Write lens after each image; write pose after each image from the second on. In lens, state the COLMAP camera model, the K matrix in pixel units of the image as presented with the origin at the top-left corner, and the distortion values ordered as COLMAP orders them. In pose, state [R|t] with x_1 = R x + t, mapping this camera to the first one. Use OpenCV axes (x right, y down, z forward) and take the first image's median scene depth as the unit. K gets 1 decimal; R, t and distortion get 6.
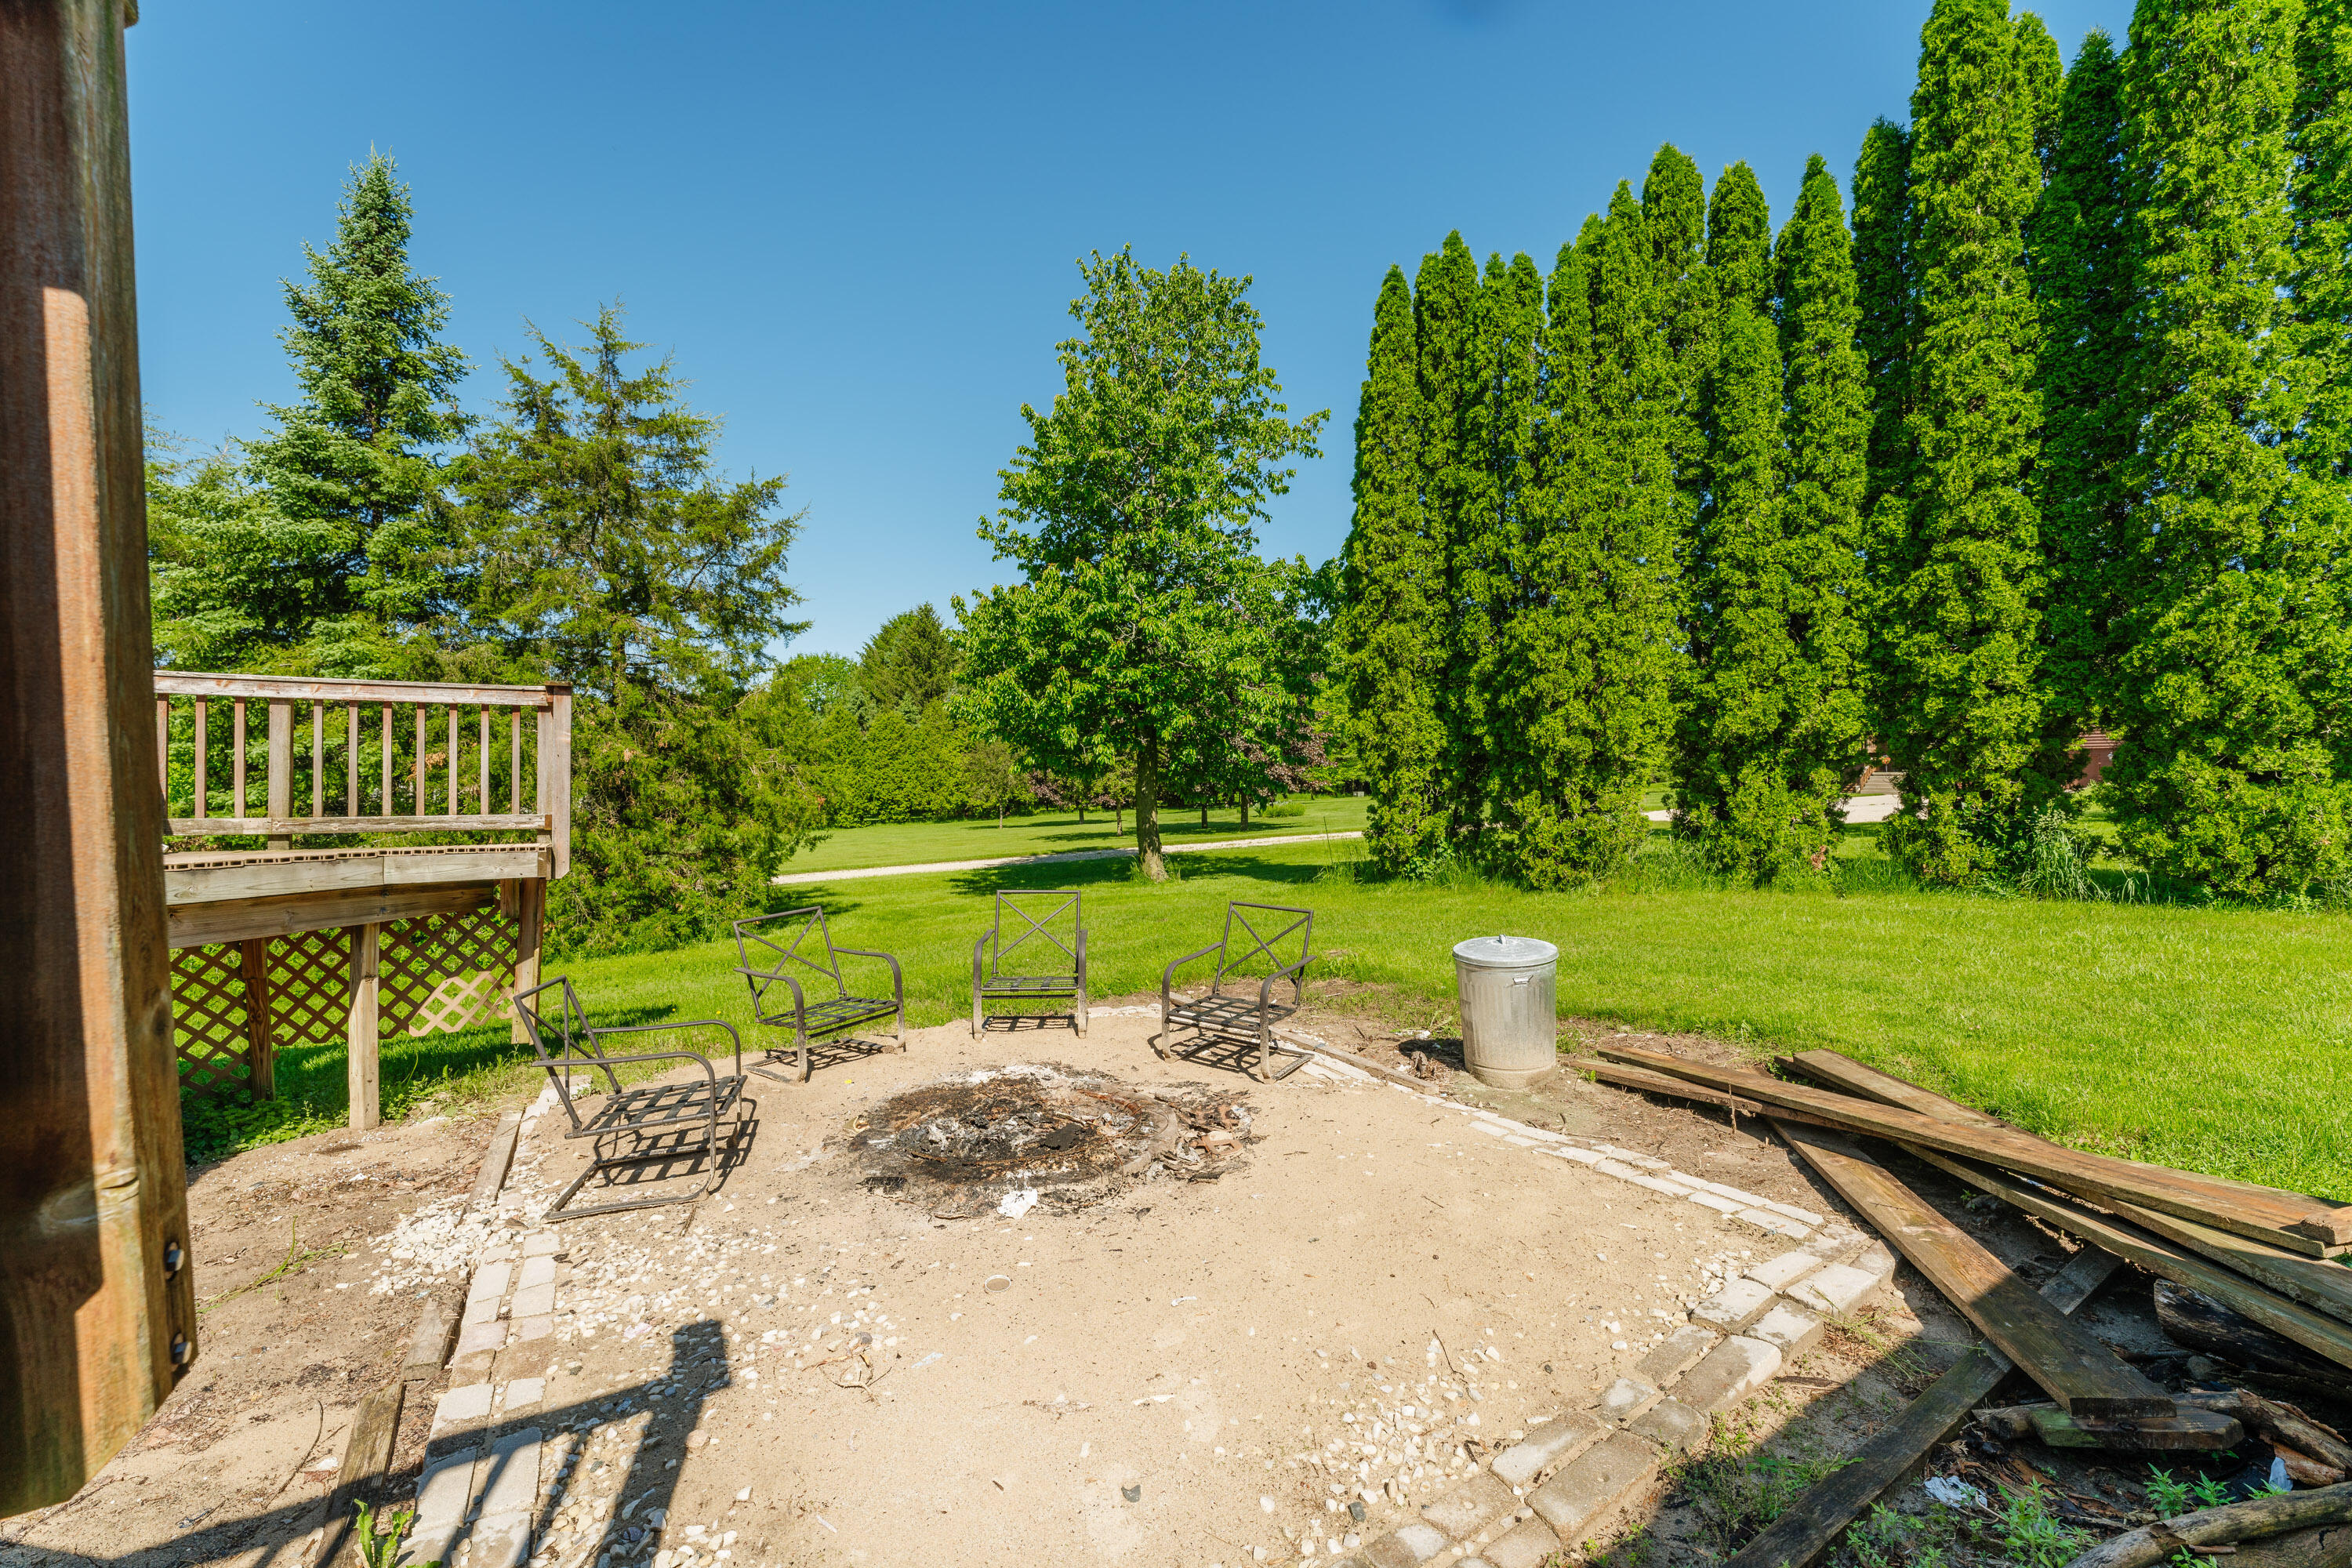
lens RADIAL K [[962.3, 0, 1176.0], [0, 962.3, 784.0], [0, 0, 1]] dist [-0.033661, 0.007505]
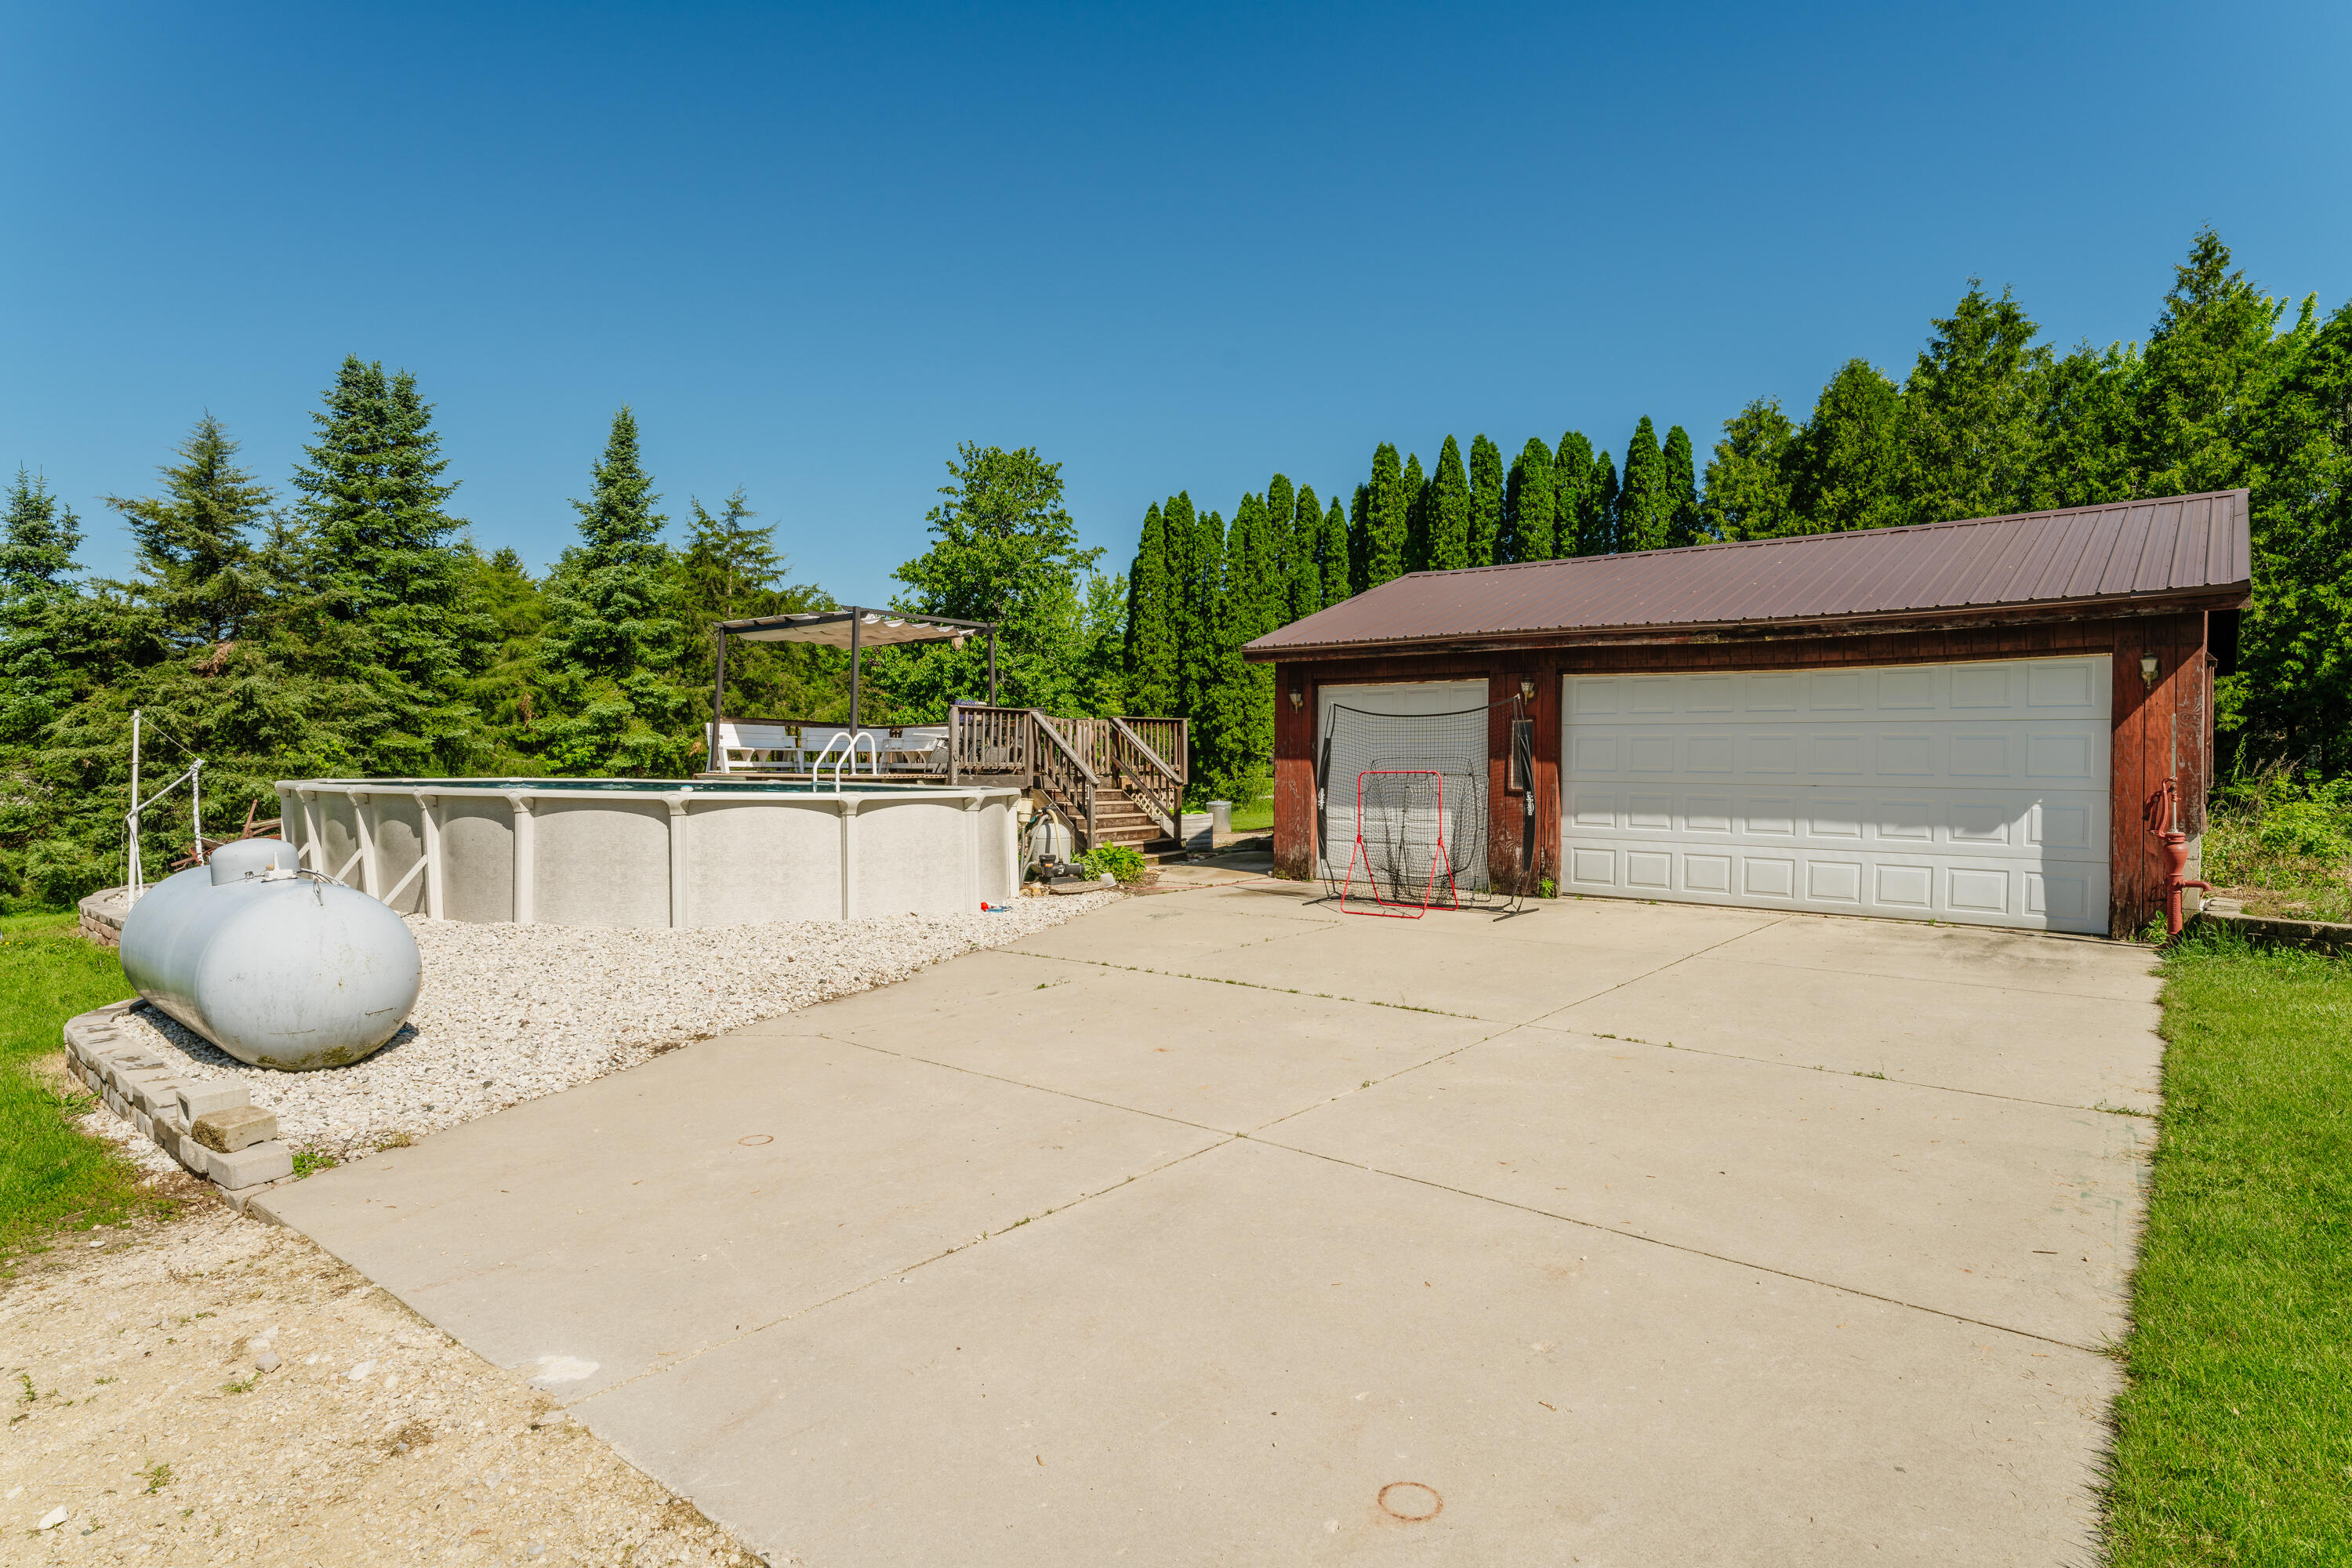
lens RADIAL K [[1251.7, 0, 1176.0], [0, 1251.7, 784.0], [0, 0, 1]] dist [-0.004901, 0.002811]
pose [[0.941896, 0.006149, 0.335848, -0.700708], [-0.007769, 0.999964, 0.003480, 0.037043], [-0.335814, -0.005887, 0.941910, -1.720997]]
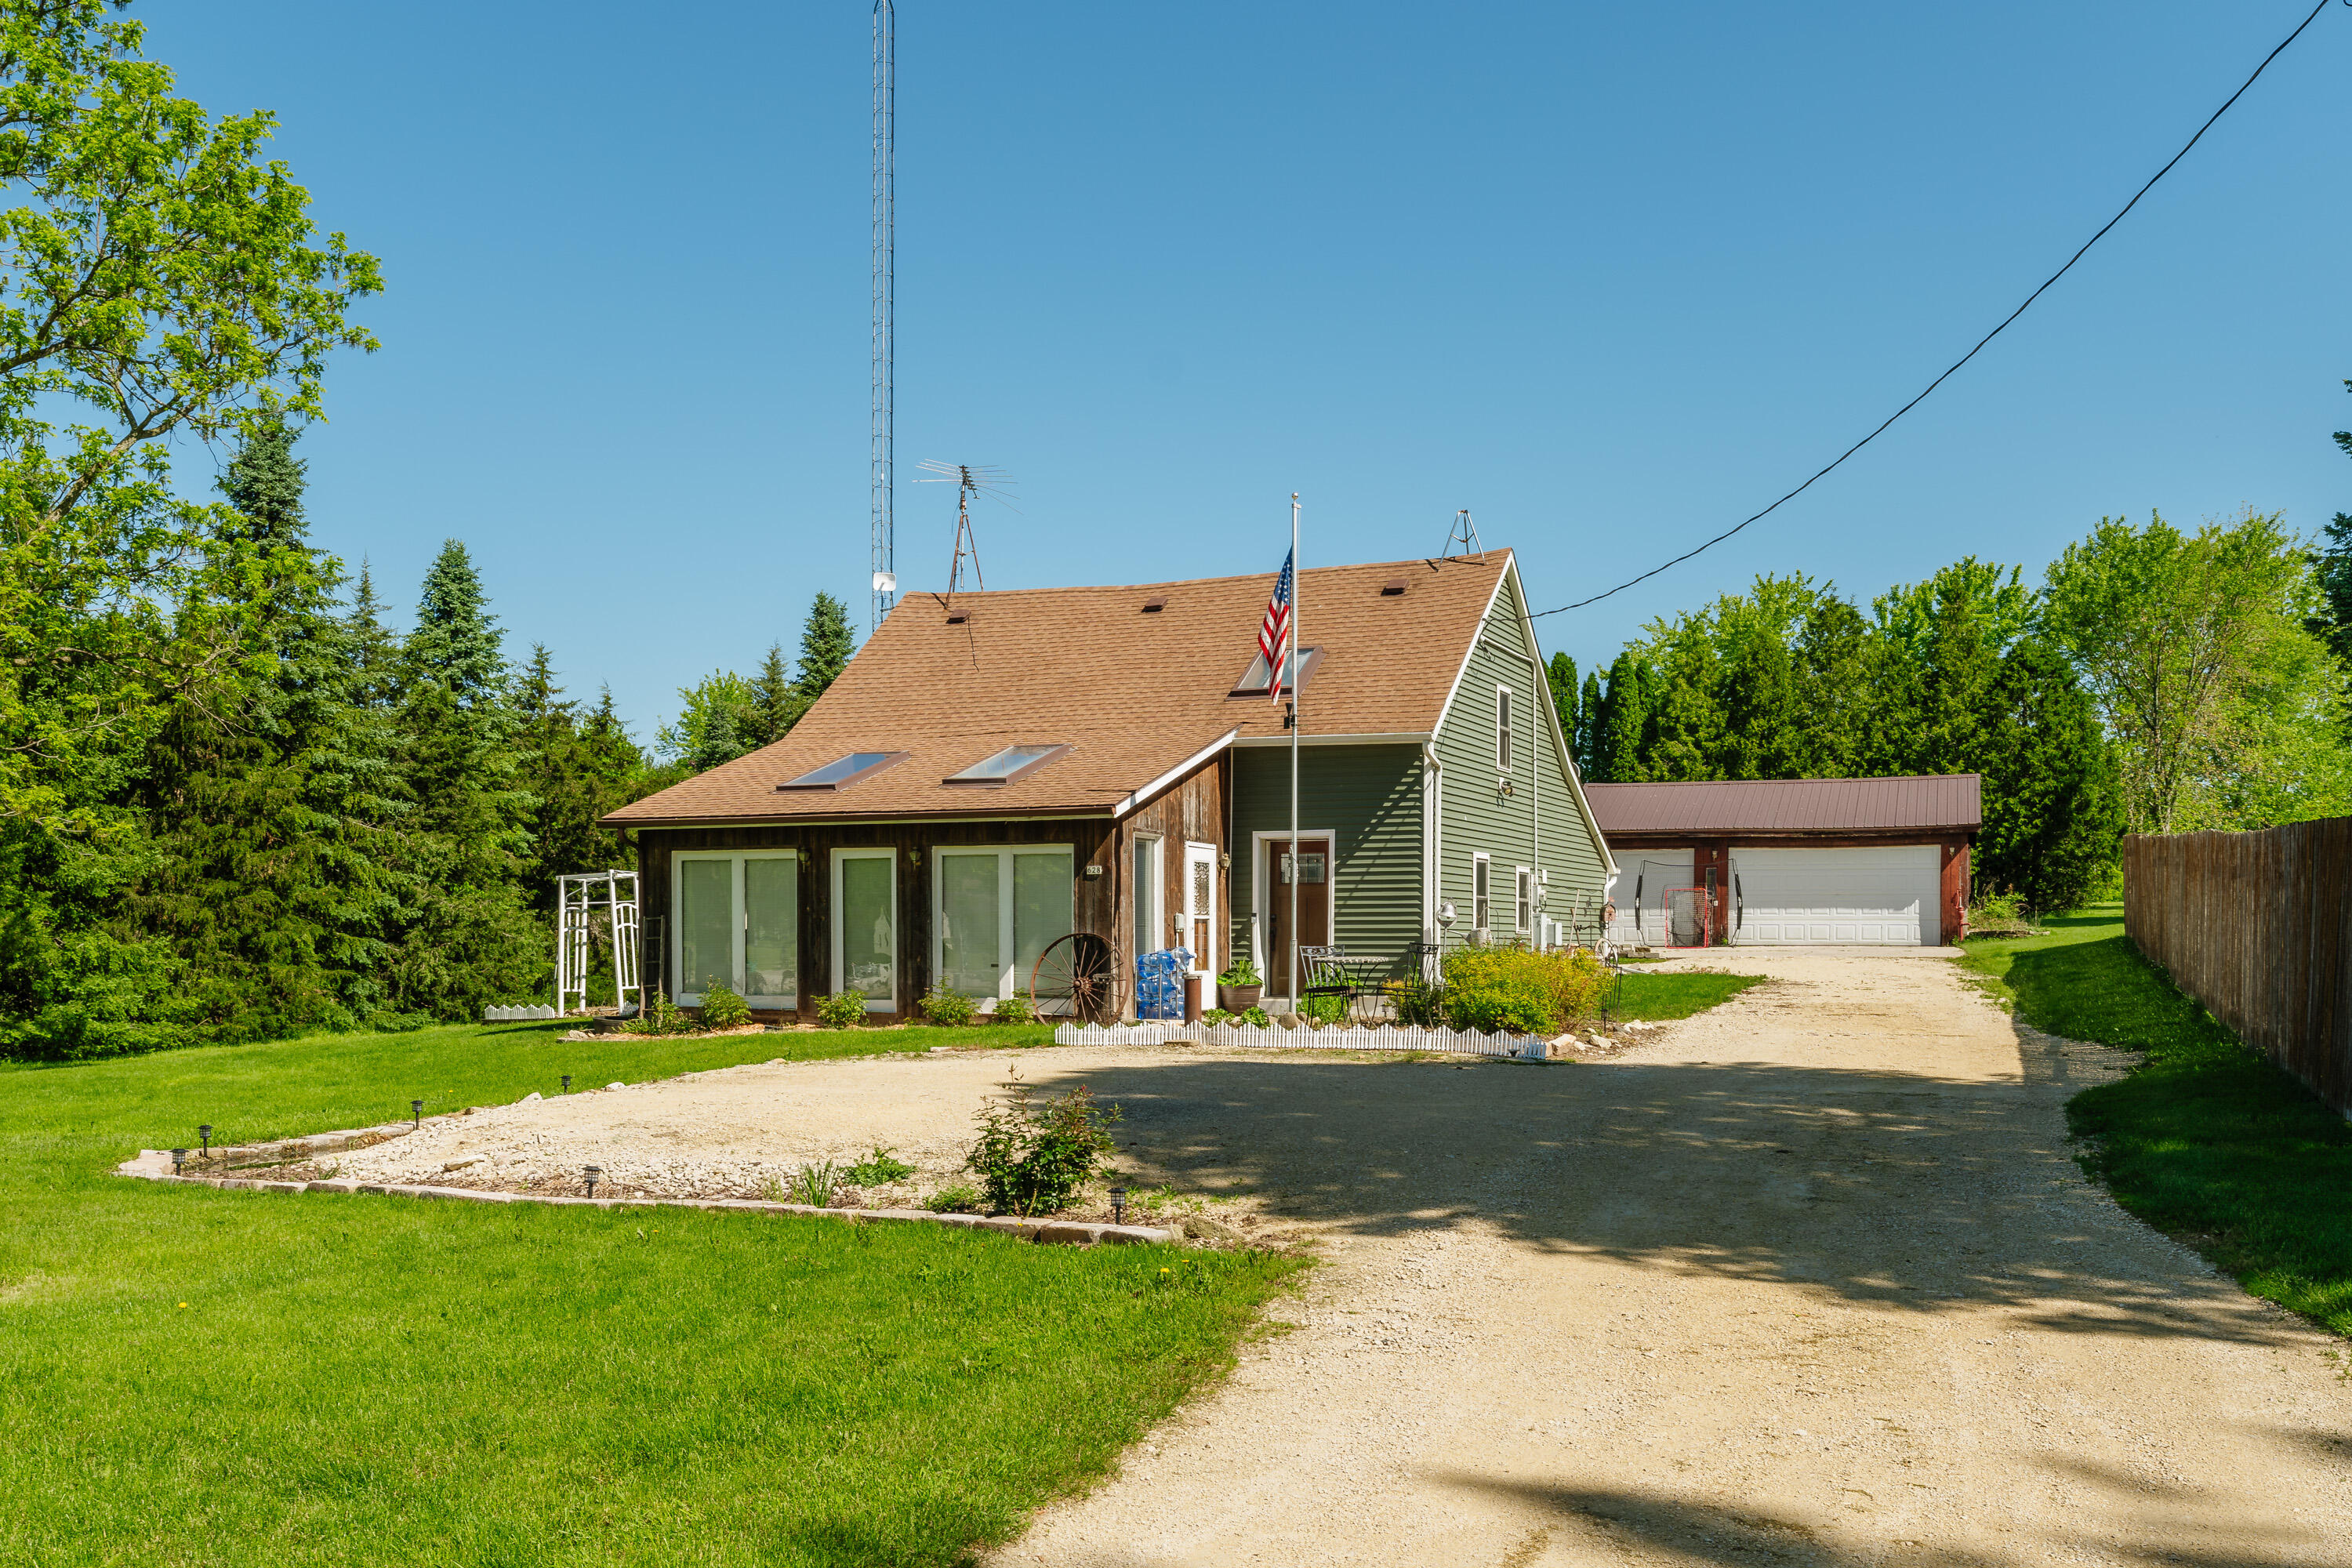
lens RADIAL K [[2184.4, 0, 1095.0], [0, 2184.4, 971.4], [0, 0, 1]] dist [0.018419, -0.001031]
pose [[0.785832, -0.001590, 0.618438, -4.047602], [0.002462, 0.999997, -0.000559, 0.204586], [-0.618435, 0.001962, 0.785834, -3.637292]]
